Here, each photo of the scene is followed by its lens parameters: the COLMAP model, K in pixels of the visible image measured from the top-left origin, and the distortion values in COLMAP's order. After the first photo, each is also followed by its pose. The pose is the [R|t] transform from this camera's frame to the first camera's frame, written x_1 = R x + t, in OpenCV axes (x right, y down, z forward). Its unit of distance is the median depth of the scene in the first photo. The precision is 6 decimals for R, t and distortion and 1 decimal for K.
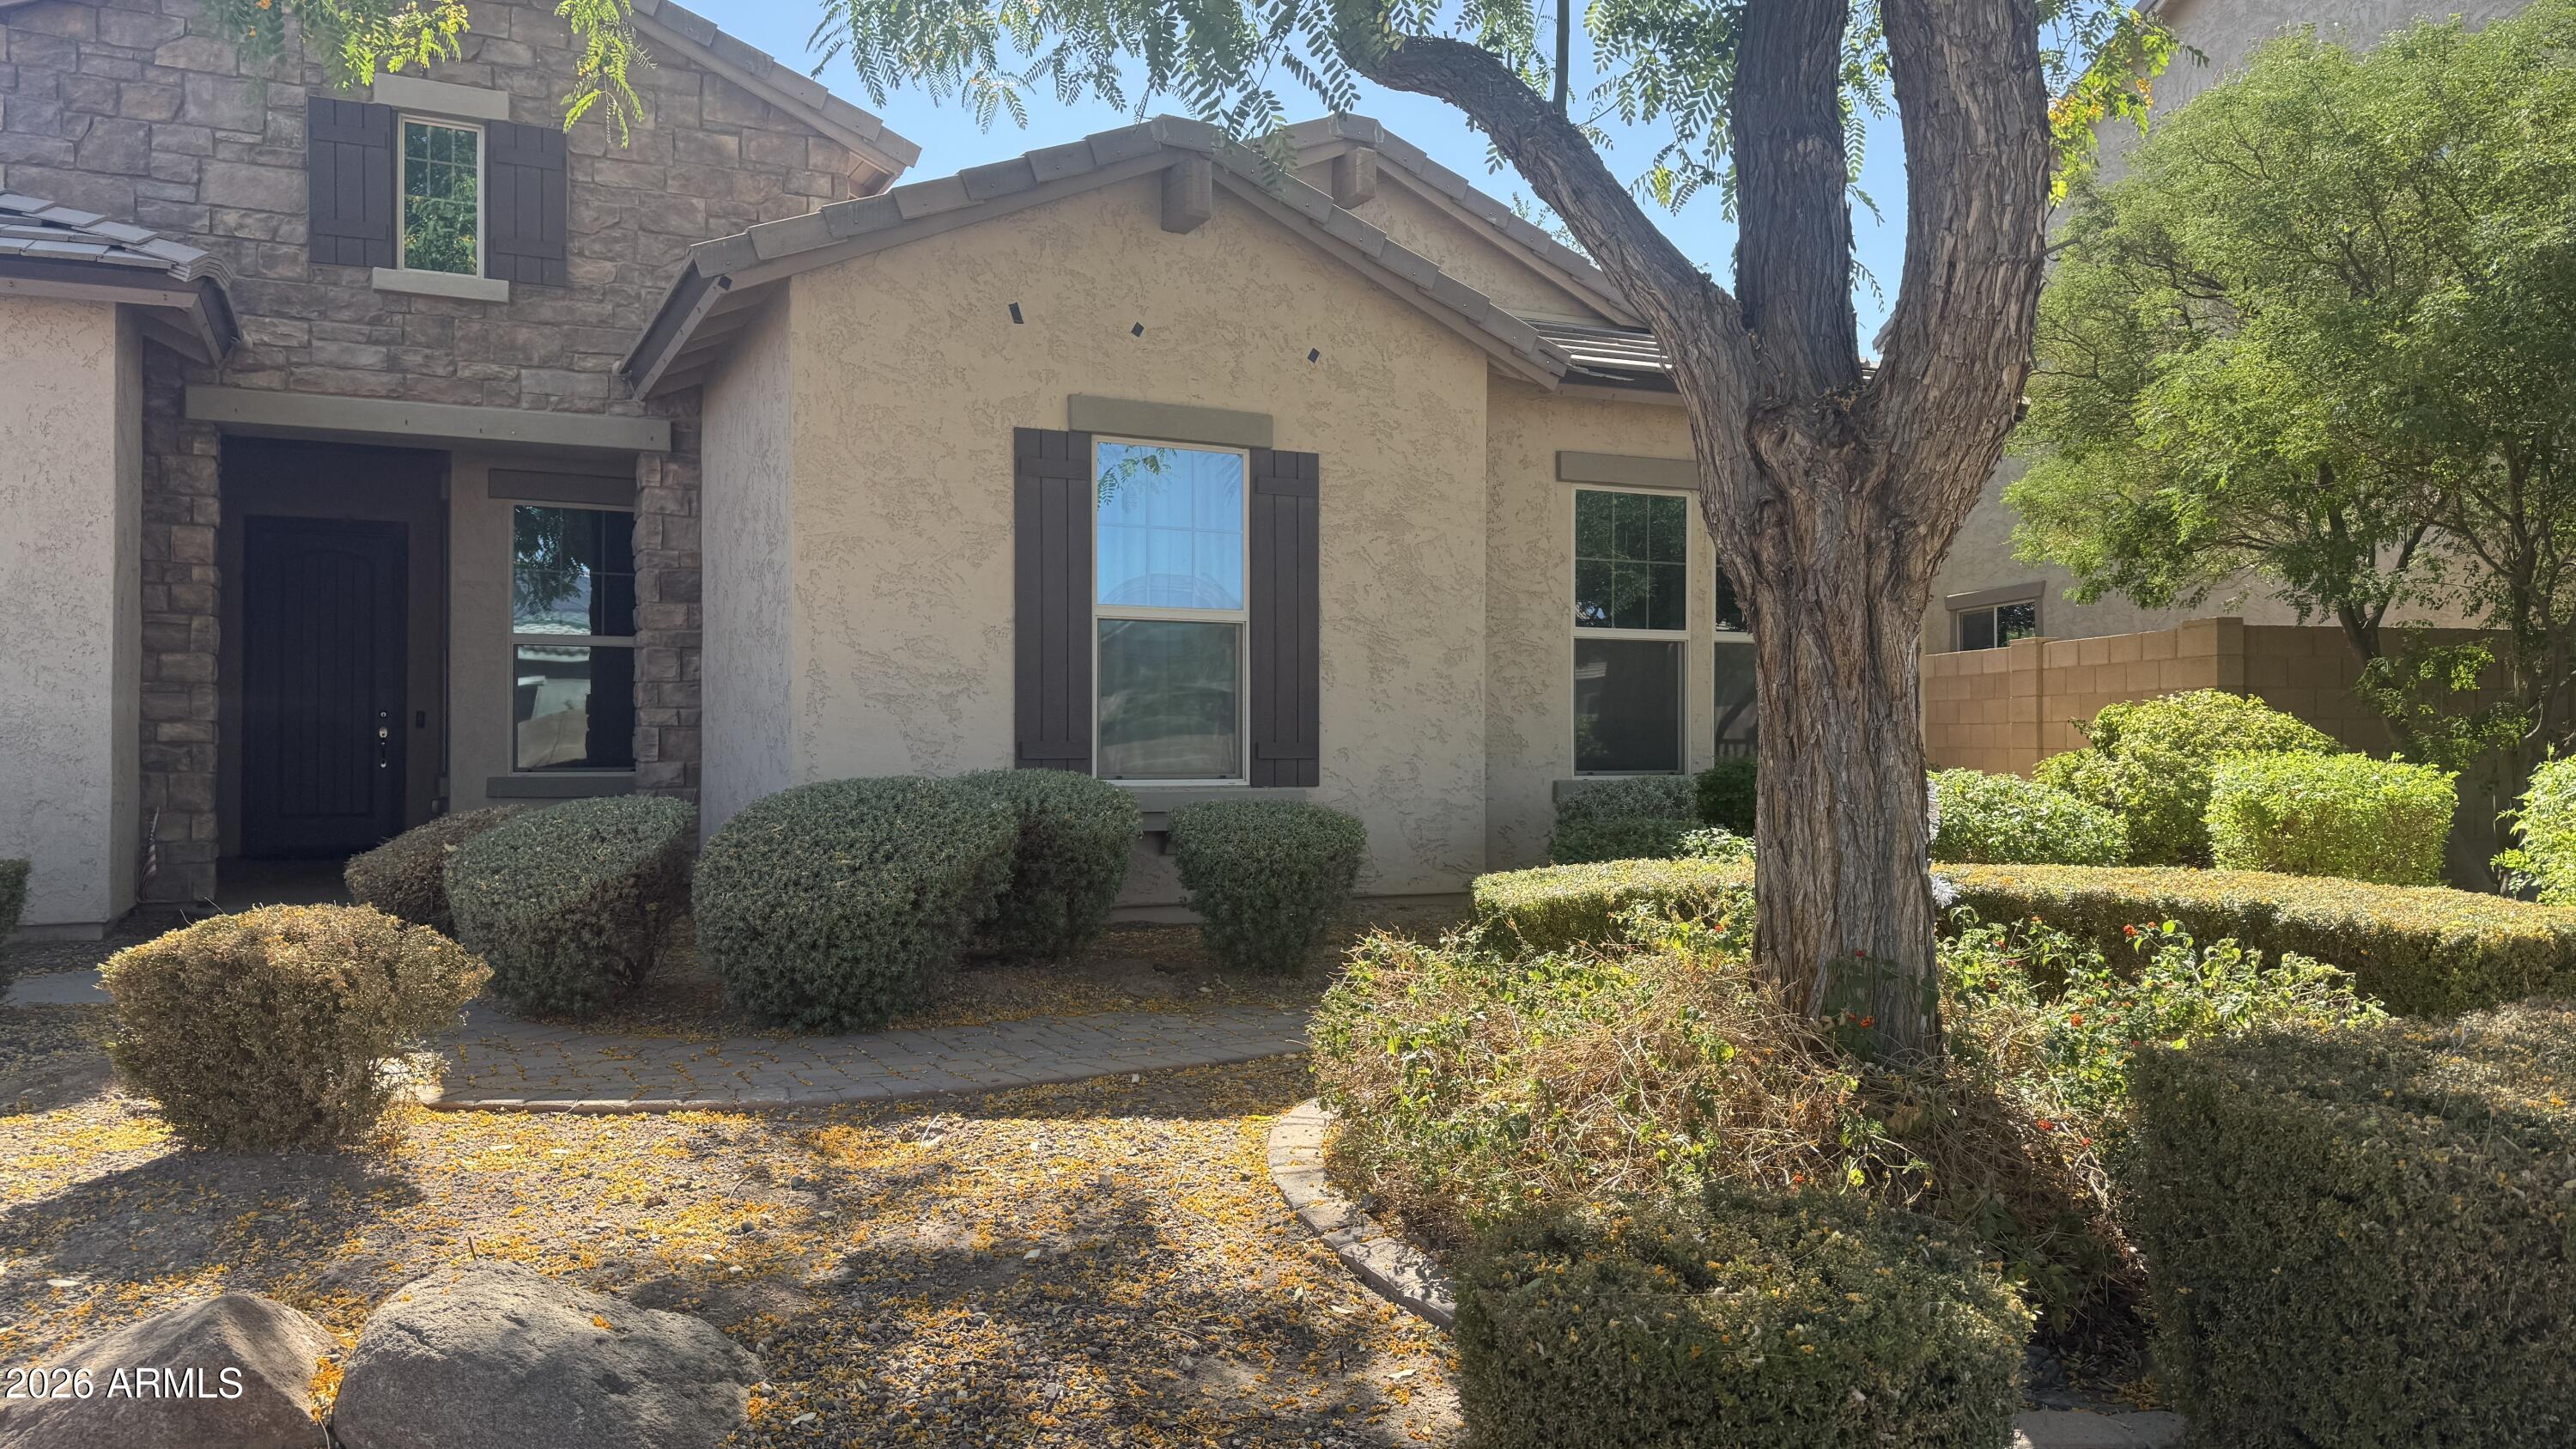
lens RADIAL K [[1818.5, 0, 1288.4], [0, 1818.5, 746.6], [0, 0, 1]] dist [0.071425, -0.090923]
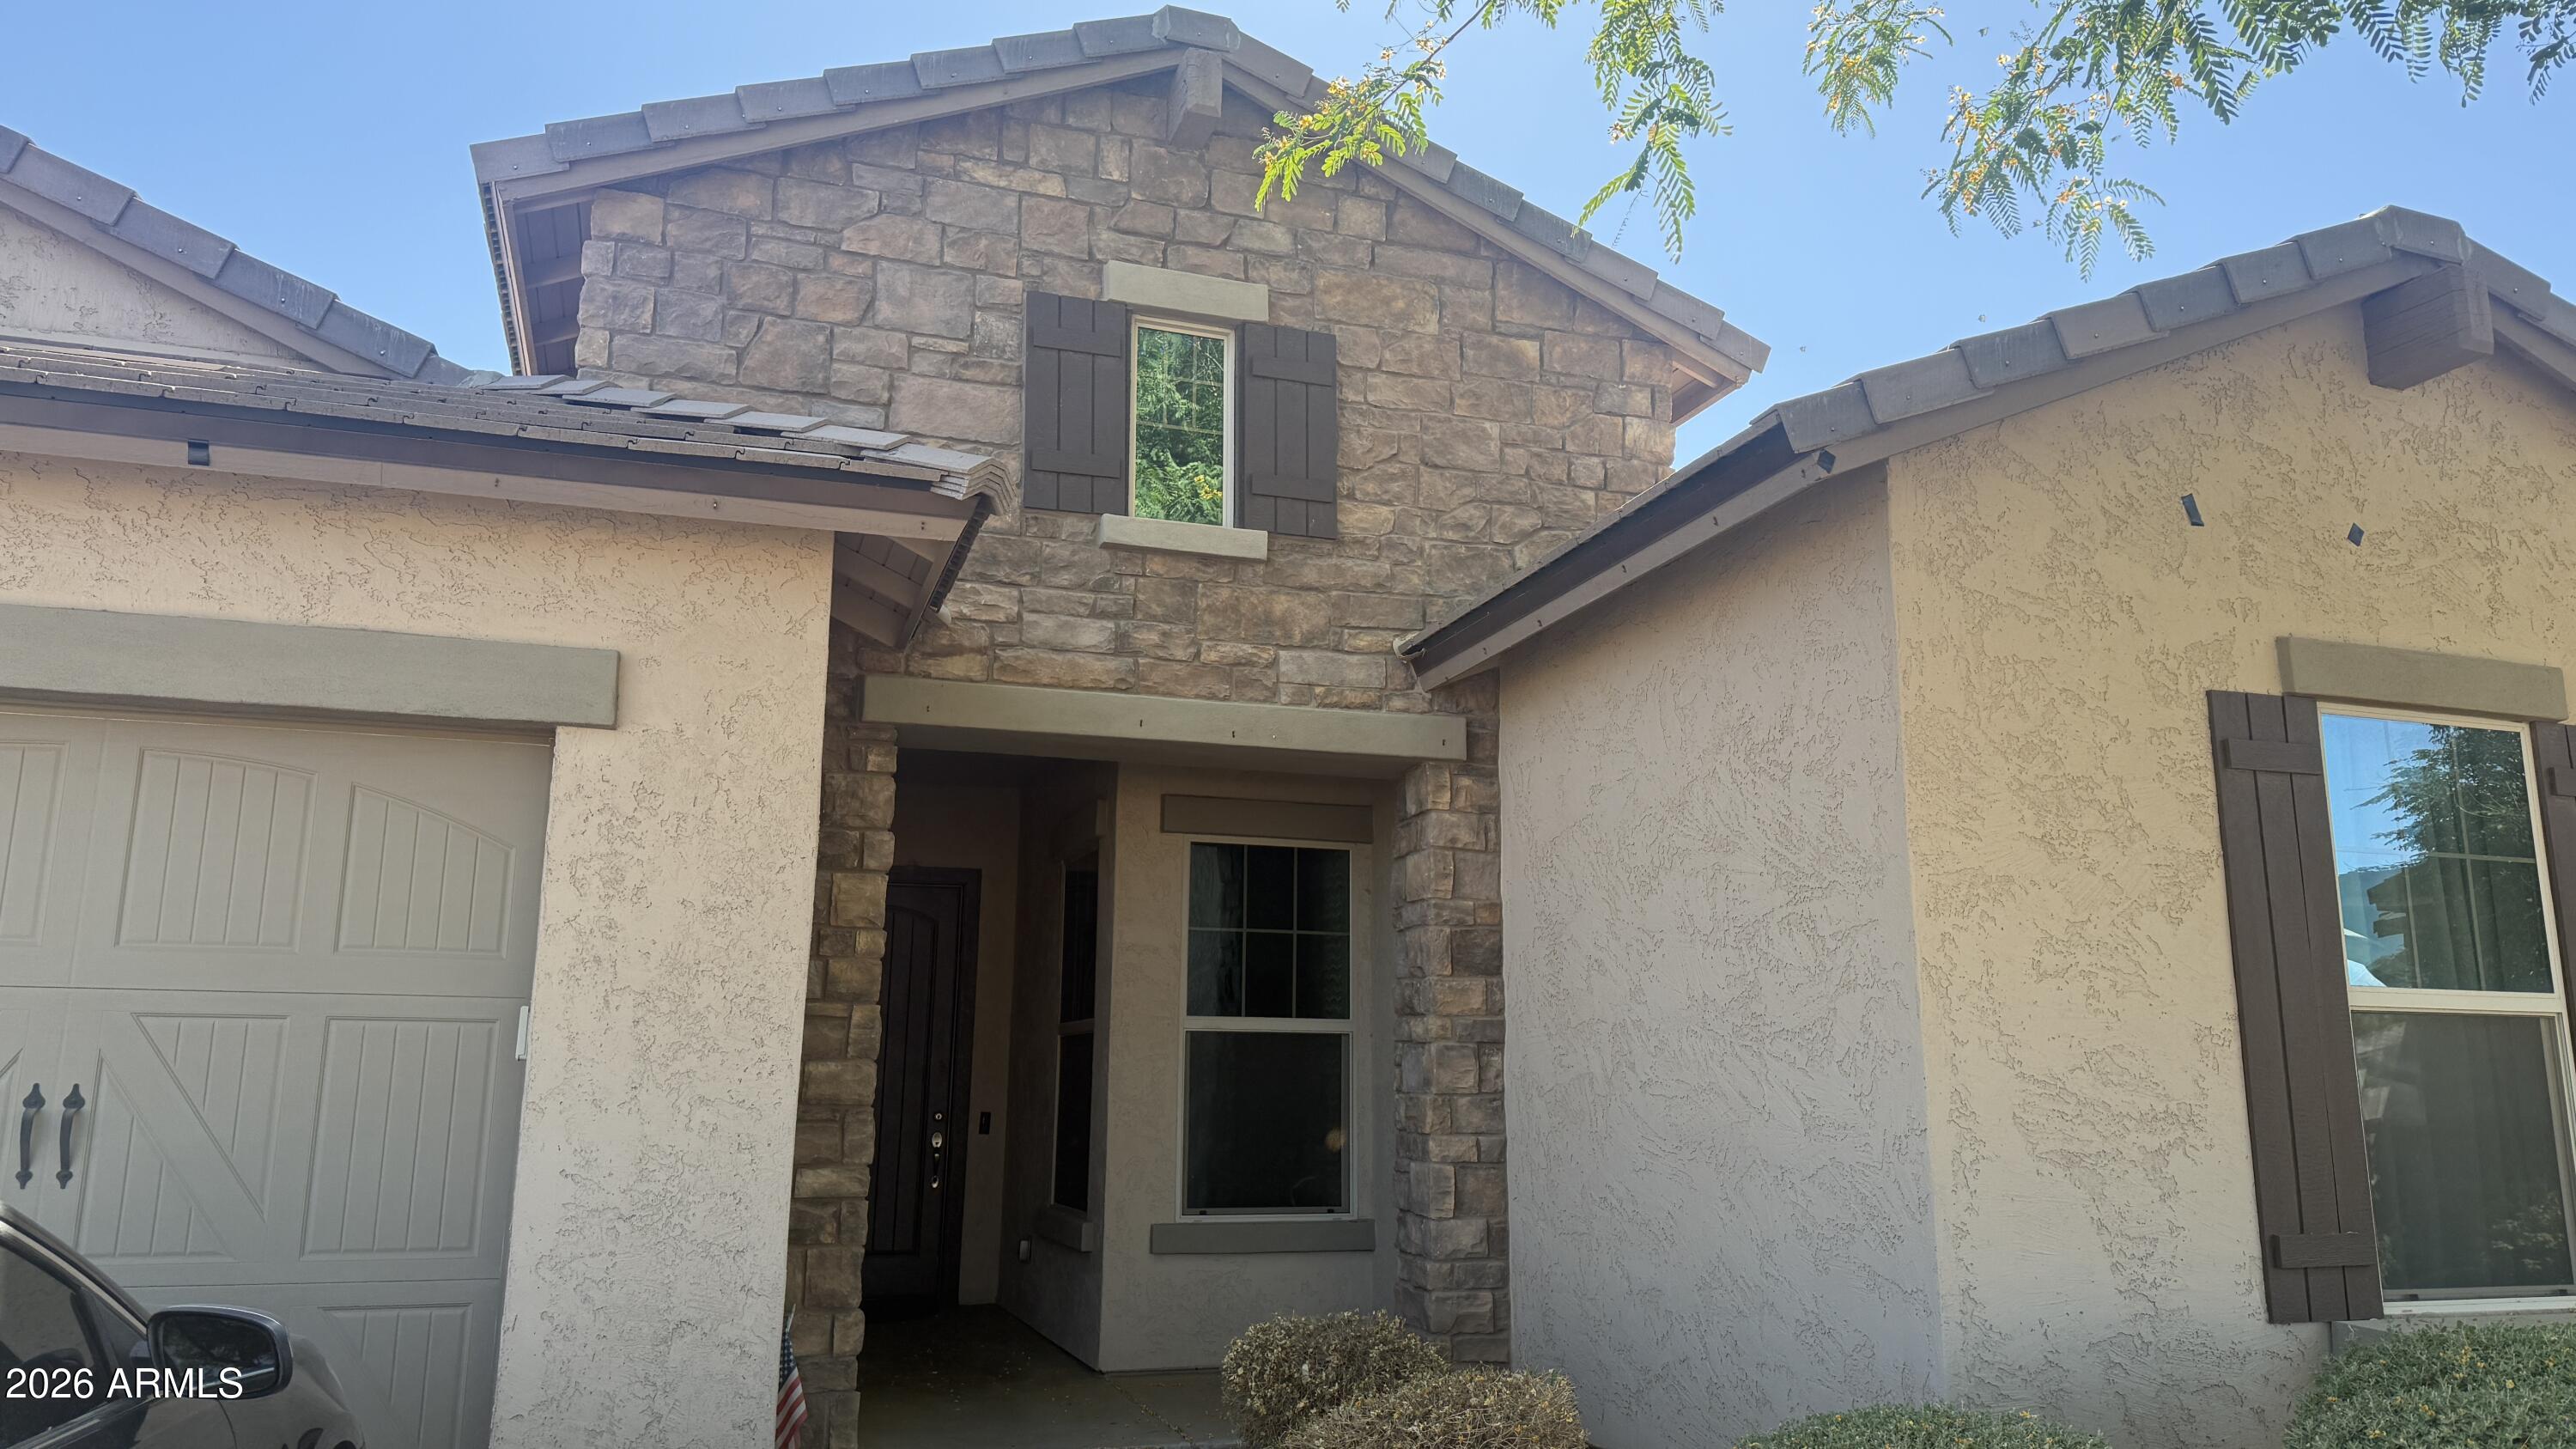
lens RADIAL K [[1804.0, 0, 1304.6], [0, 1804.0, 750.5], [0, 0, 1]] dist [0.076065, -0.005750]
pose [[0.991432, -0.019571, -0.129148, -0.336519], [-0.004892, 0.982454, -0.186439, -0.038512], [0.130531, 0.185474, 0.973941, 0.346671]]
